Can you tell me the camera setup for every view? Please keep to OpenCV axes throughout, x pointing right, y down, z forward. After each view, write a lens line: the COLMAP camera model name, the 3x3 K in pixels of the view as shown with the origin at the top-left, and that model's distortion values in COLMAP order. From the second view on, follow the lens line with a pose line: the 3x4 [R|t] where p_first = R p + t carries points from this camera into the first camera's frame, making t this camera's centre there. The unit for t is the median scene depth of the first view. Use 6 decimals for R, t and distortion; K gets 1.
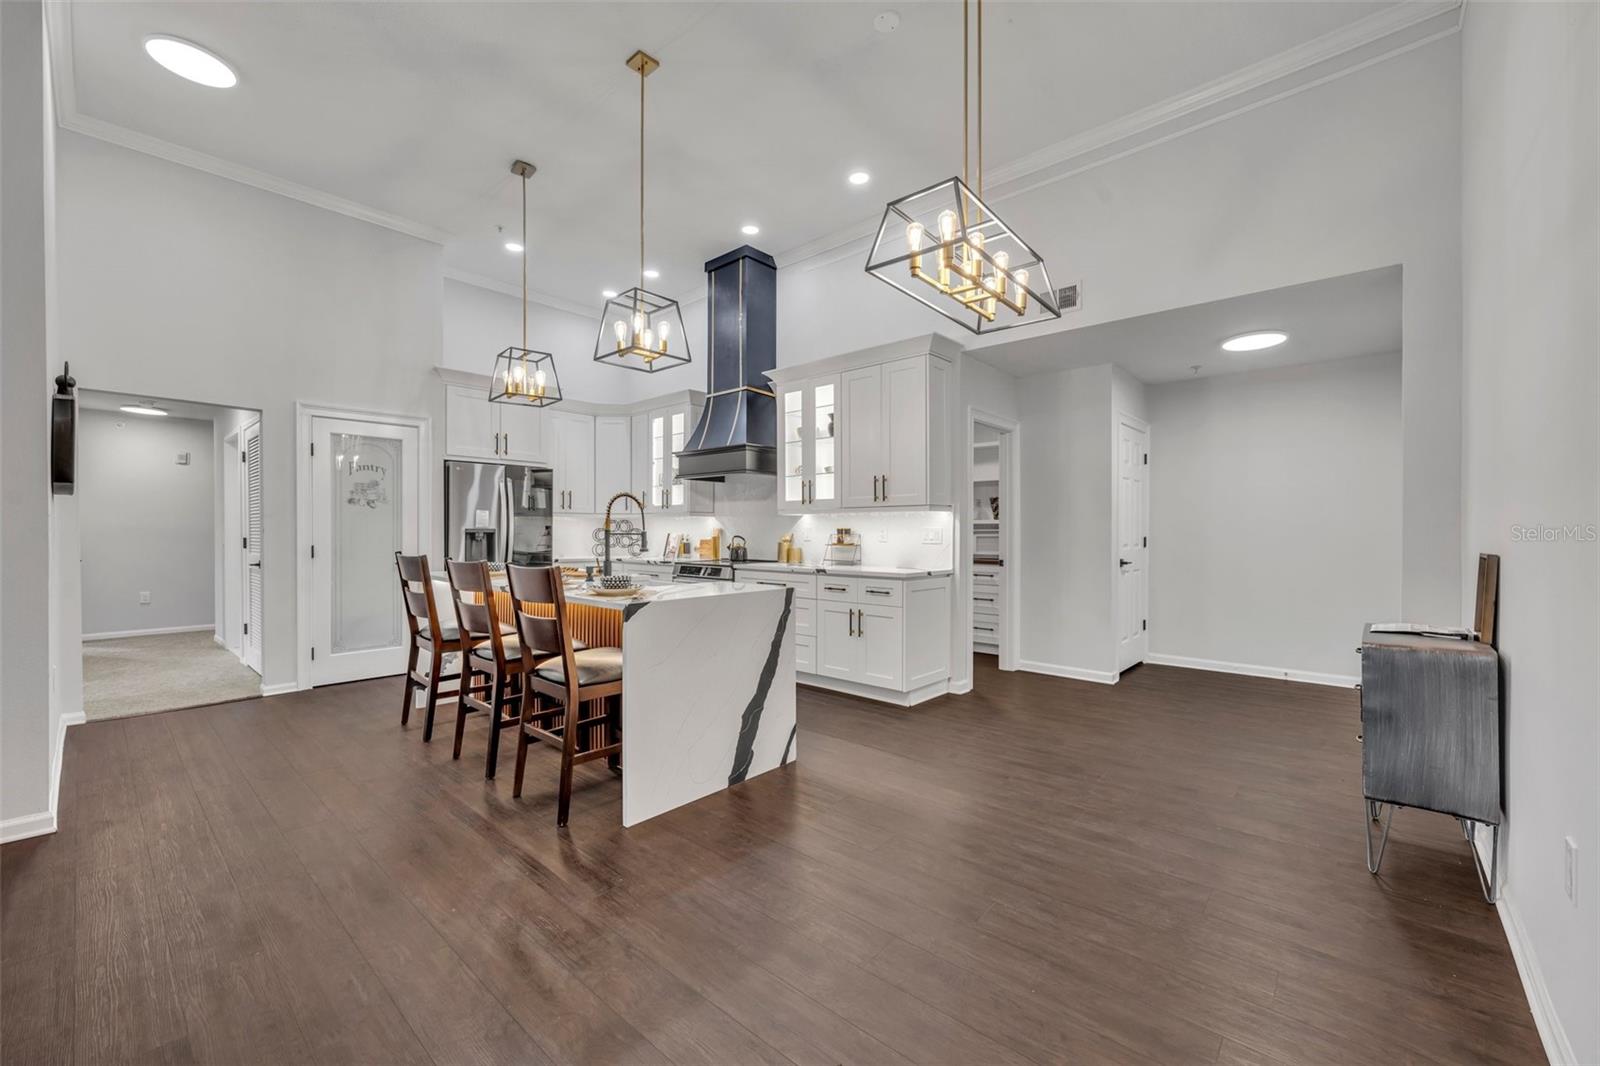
lens RADIAL K [[638.4, 0, 801.0], [0, 638.4, 528.0], [0, 0, 1]] dist [-0.003818, 0.000426]
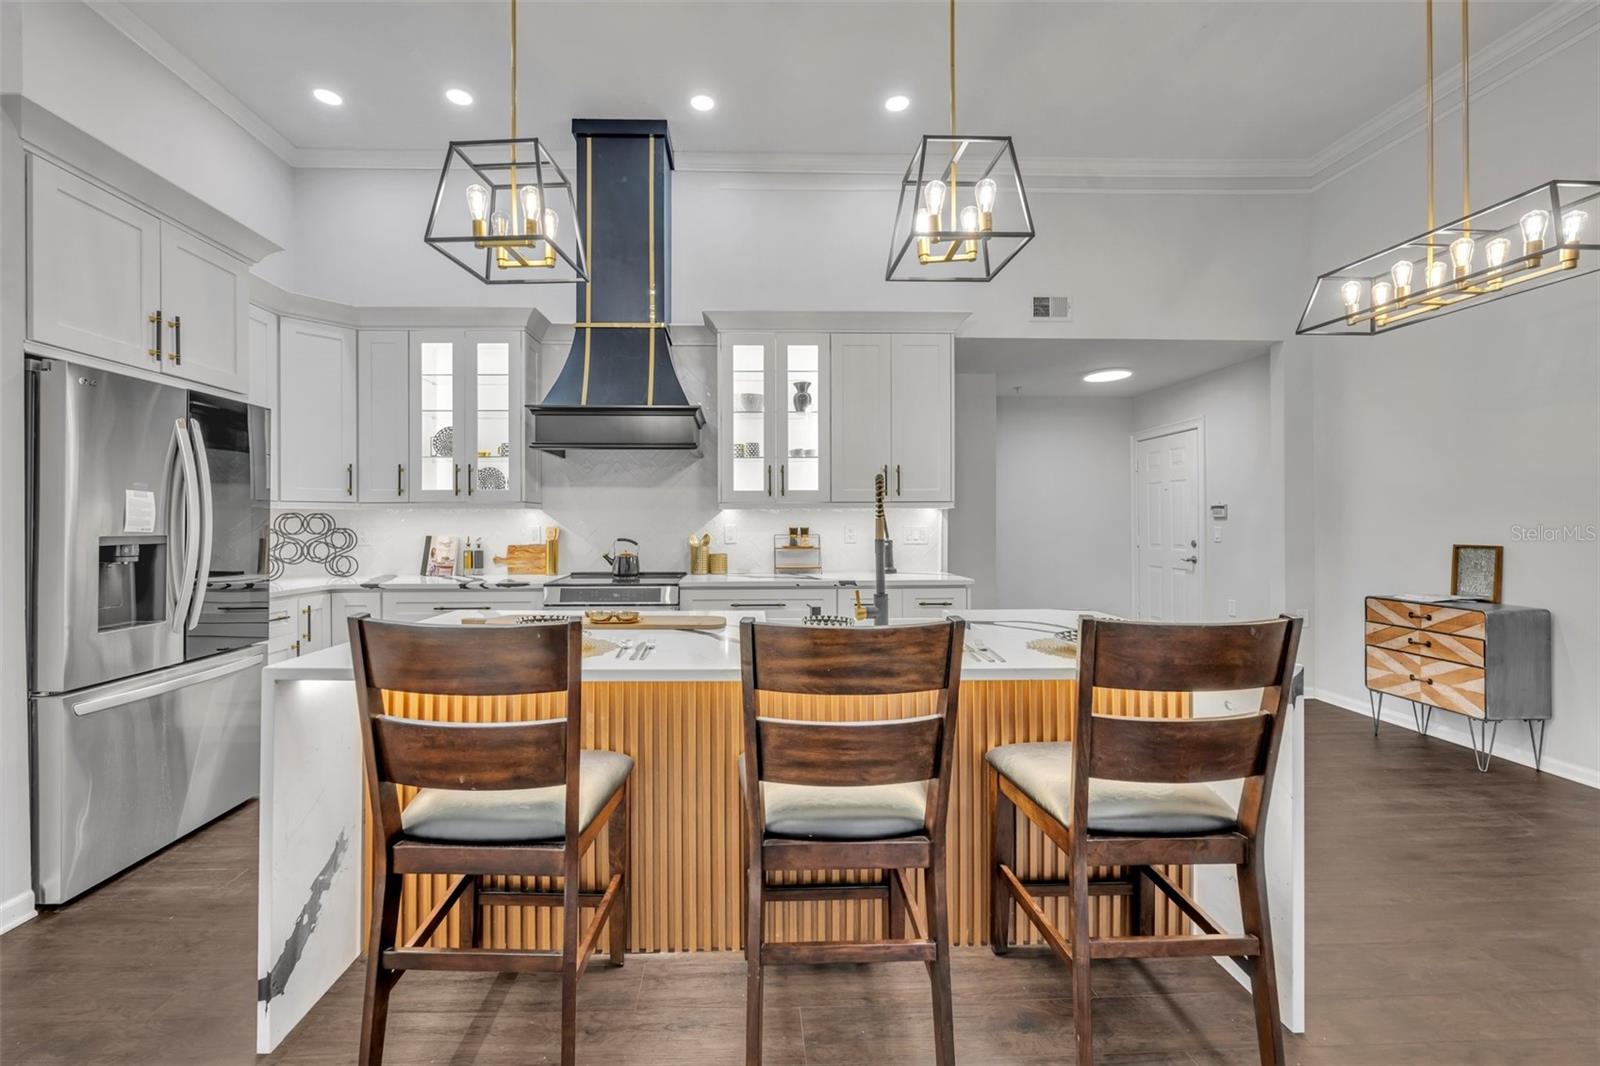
lens RADIAL K [[638.4, 0, 764.7], [0, 638.4, 527.7], [0, 0, 1]] dist [-0.003818, 0.000426]
pose [[0.723386, -0.010019, 0.690371, -0.538620], [0.001799, 0.999919, 0.012626, -0.009498], [-0.690442, -0.007892, 0.723345, 0.466317]]
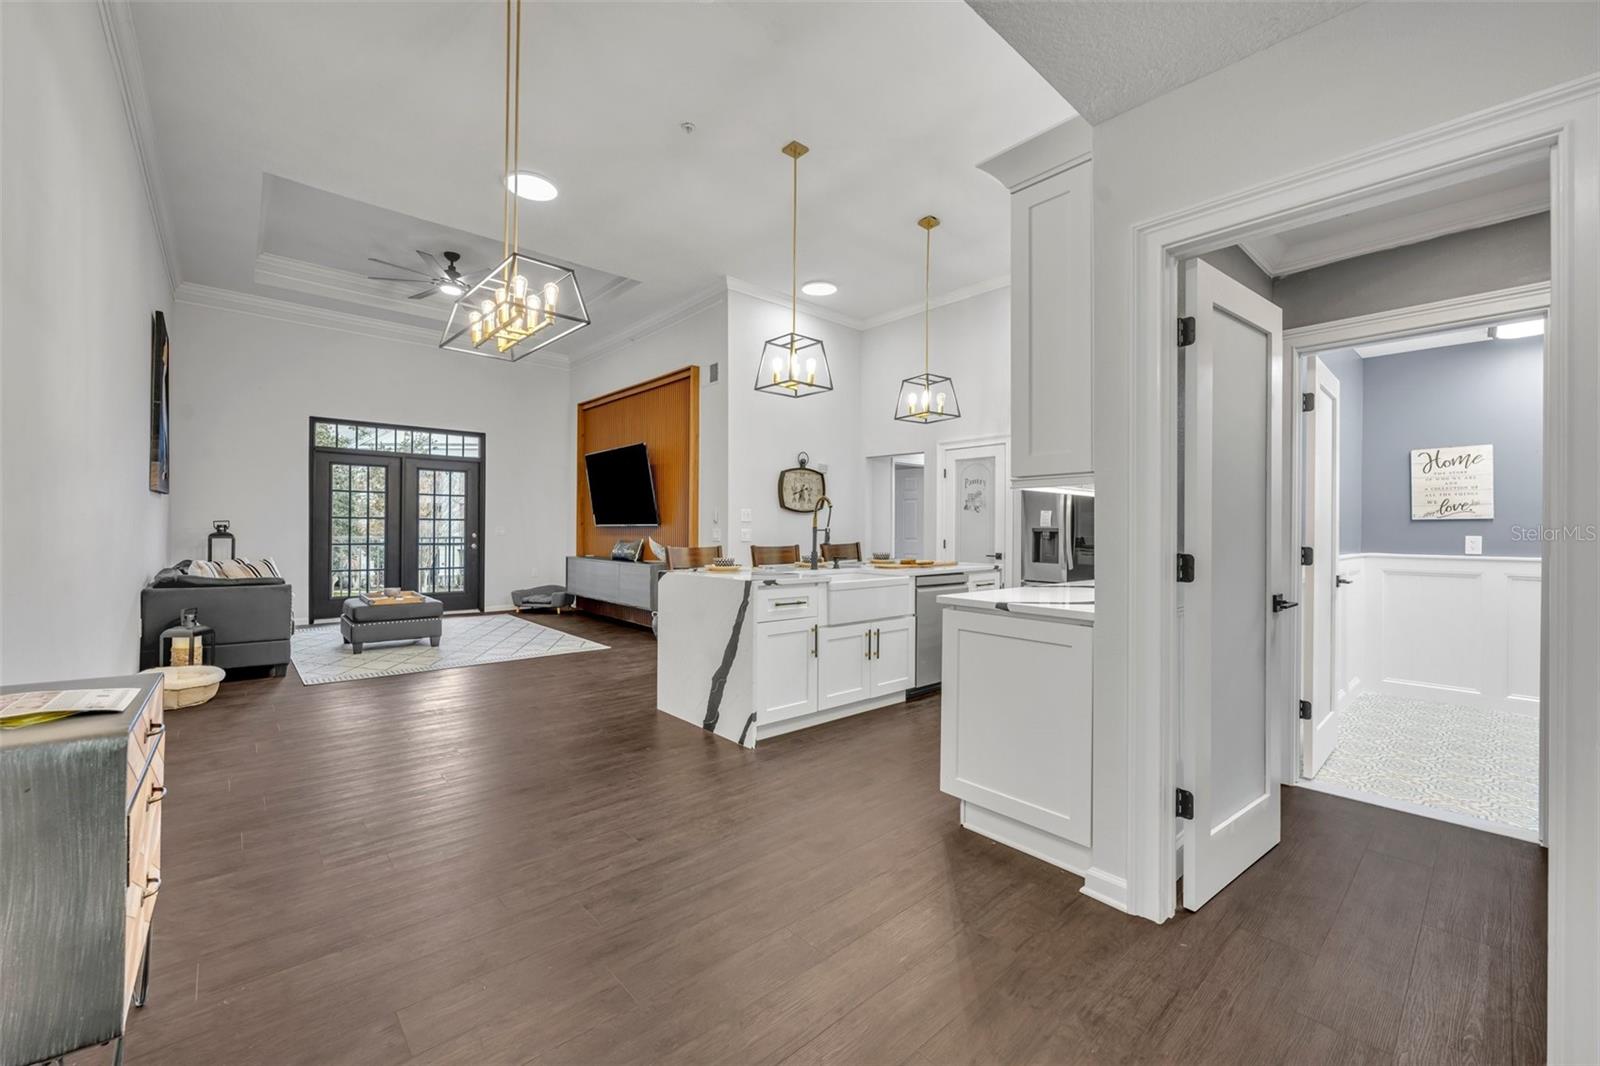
lens RADIAL K [[638.4, 0, 795.5], [0, 638.4, 528.0], [0, 0, 1]] dist [-0.003818, 0.000426]
pose [[-0.114534, -0.004184, -0.993410, 0.655969], [-0.005313, 0.999979, -0.003599, 0.007249], [0.993405, 0.004866, -0.114554, 0.773176]]
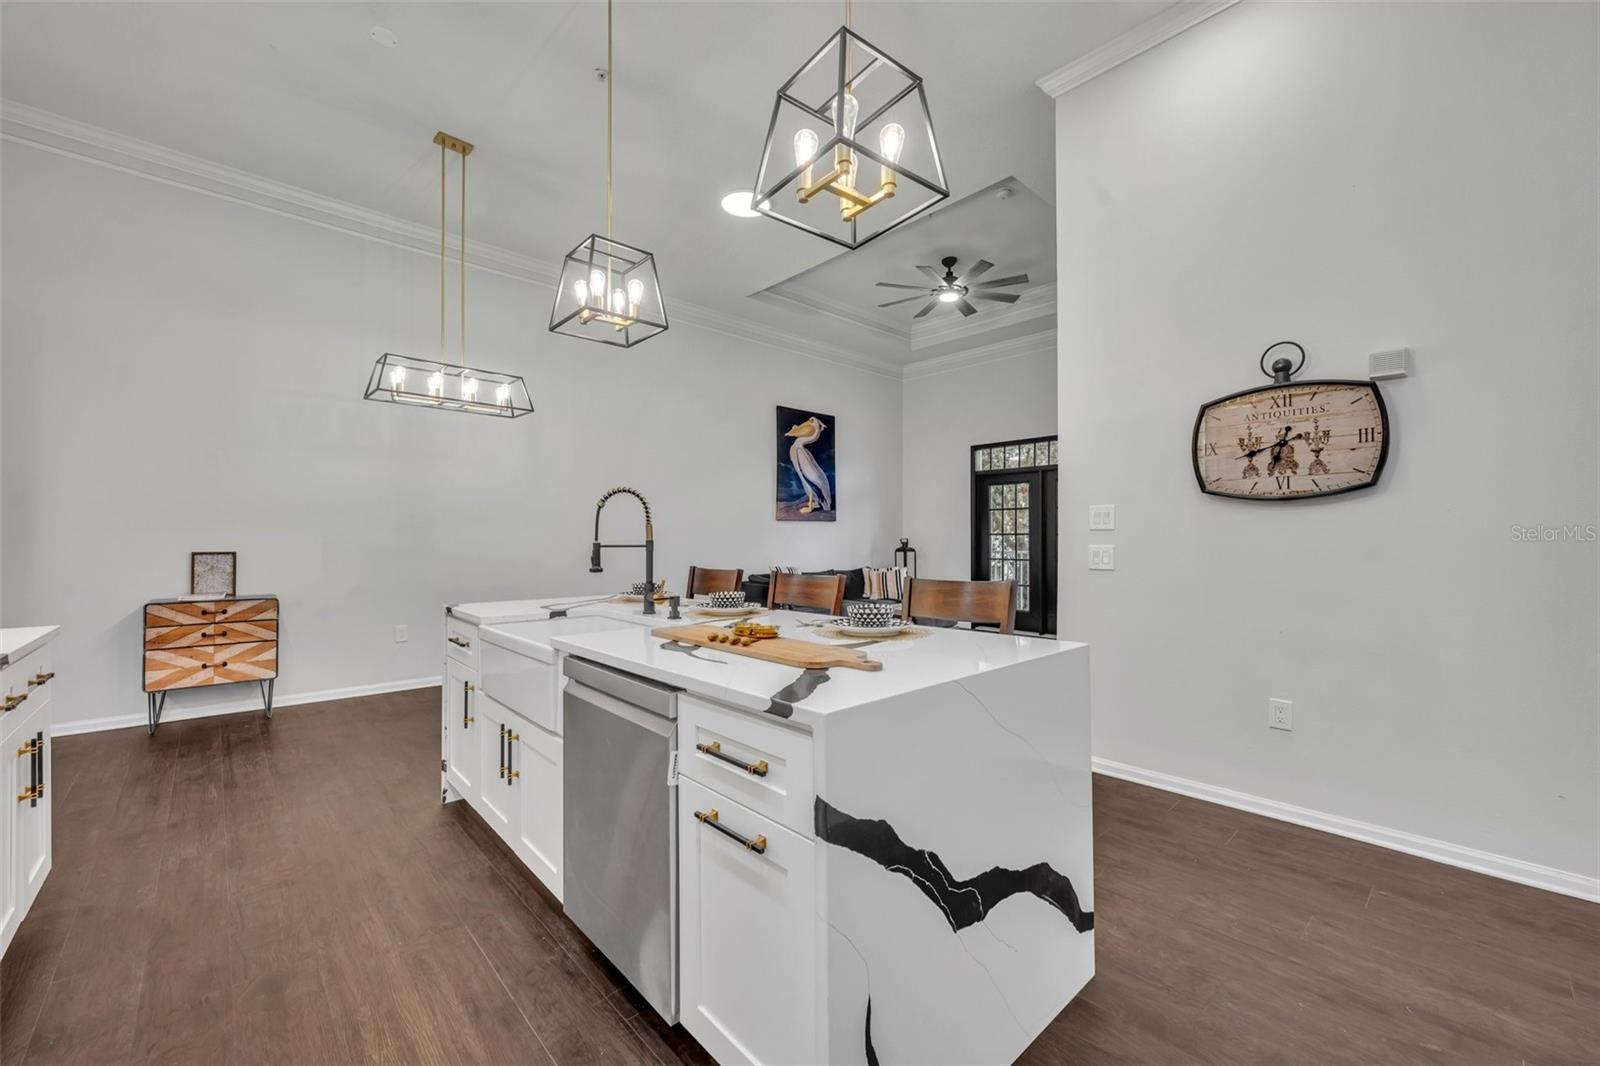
lens RADIAL K [[638.4, 0, 796.3], [0, 638.4, 535.6], [0, 0, 1]] dist [-0.003818, 0.000426]
pose [[-0.995061, -0.002154, 0.099242, -0.381825], [-0.003217, 0.999939, -0.010556, 0.003884], [-0.099214, -0.010823, -0.995007, 1.192726]]
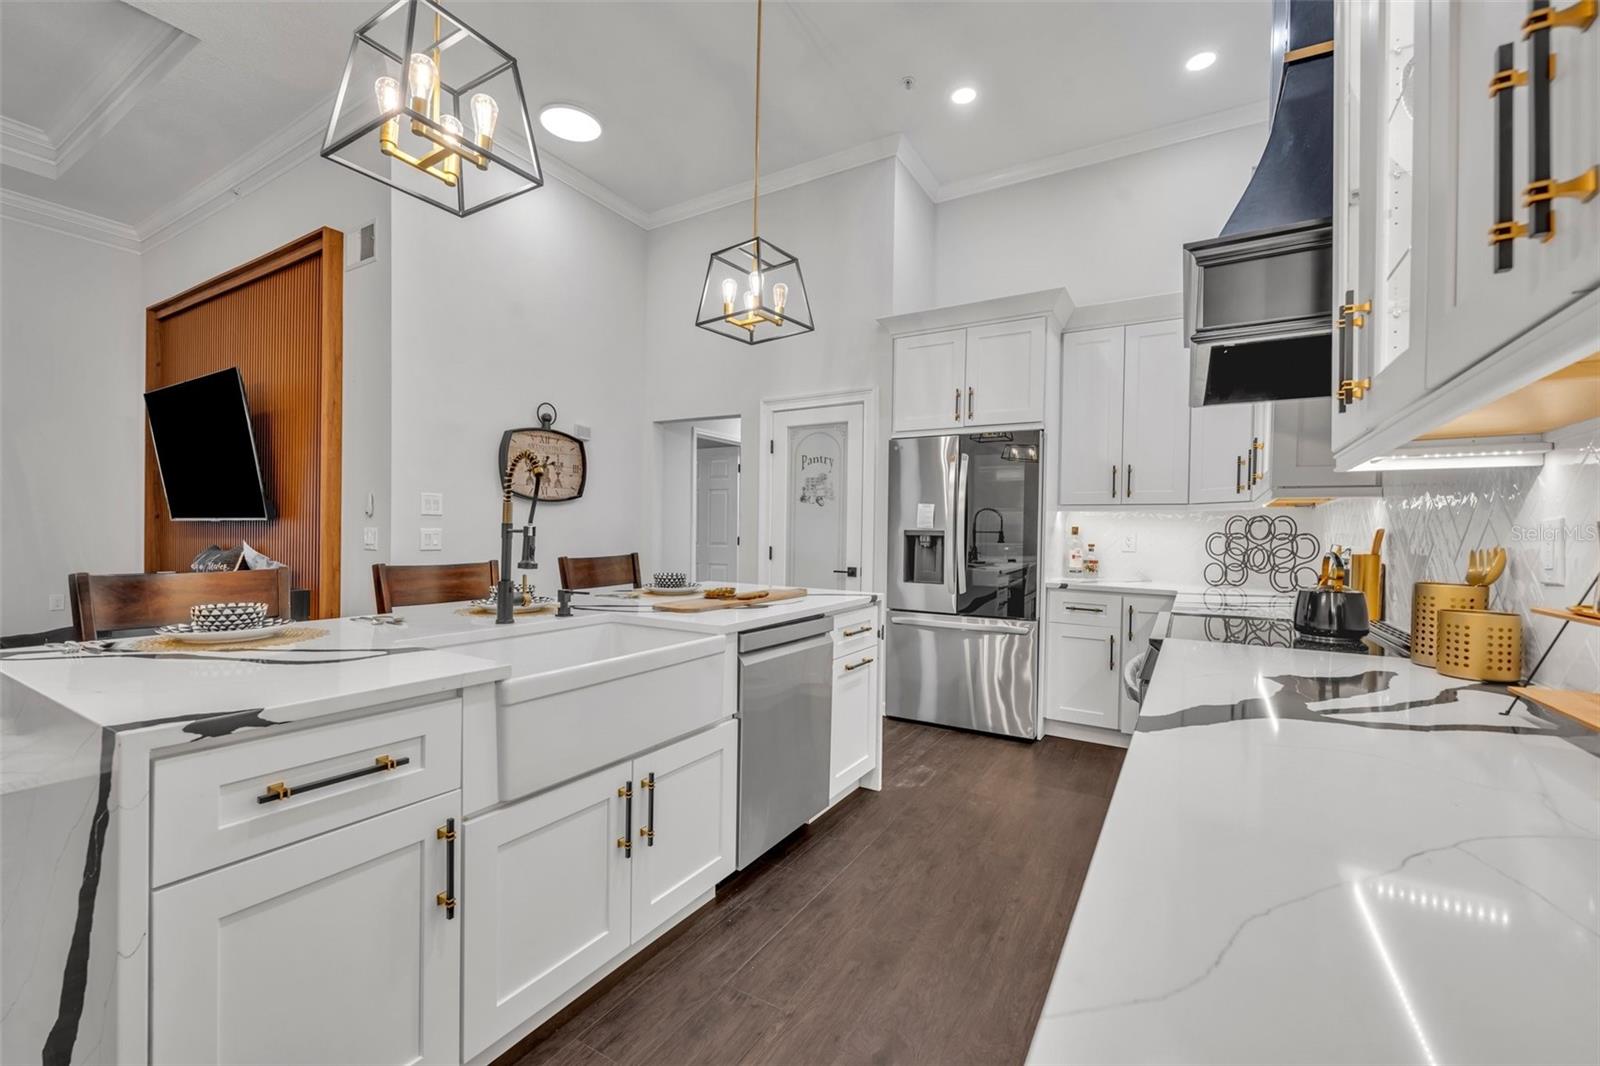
lens RADIAL K [[656.2, 0, 798.1], [0, 656.2, 538.0], [0, 0, 1]] dist [-0.001746, -0.000429]
pose [[0.190264, 0.009083, -0.981691, 0.193460], [-0.011705, 0.999907, 0.006983, 0.006532], [0.981663, 0.010162, 0.190352, 0.793898]]
